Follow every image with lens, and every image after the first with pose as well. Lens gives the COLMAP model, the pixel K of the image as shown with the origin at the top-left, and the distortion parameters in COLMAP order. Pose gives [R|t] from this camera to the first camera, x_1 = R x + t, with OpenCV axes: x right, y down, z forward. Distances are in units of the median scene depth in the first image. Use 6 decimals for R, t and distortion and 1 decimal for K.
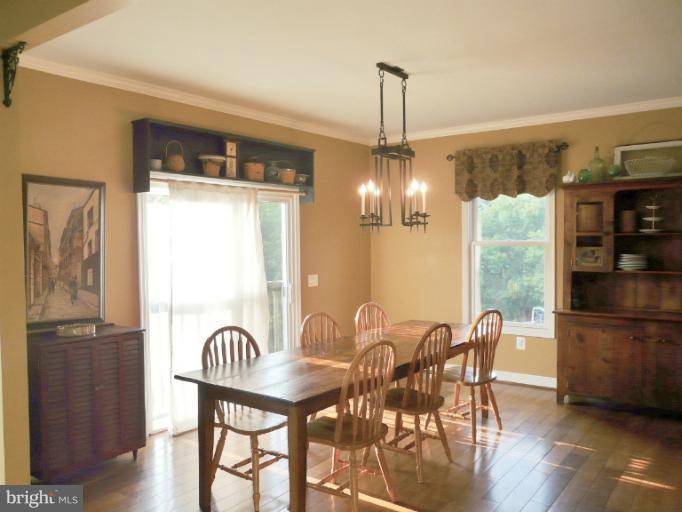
lens RADIAL K [[566.2, 0, 339.7], [0, 566.2, 254.7], [0, 0, 1]] dist [0.008994, 0.013379]
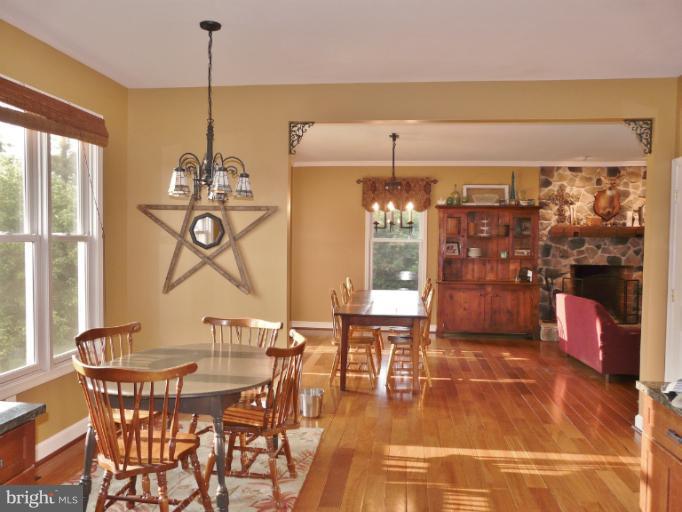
lens RADIAL K [[566.2, 0, 342.7], [0, 566.2, 256.3], [0, 0, 1]] dist [0.008994, 0.013379]
pose [[0.866924, 0.003475, 0.498428, -0.688279], [-0.005366, 0.999983, 0.002361, 0.022390], [-0.498411, -0.004721, 0.866928, -0.299871]]
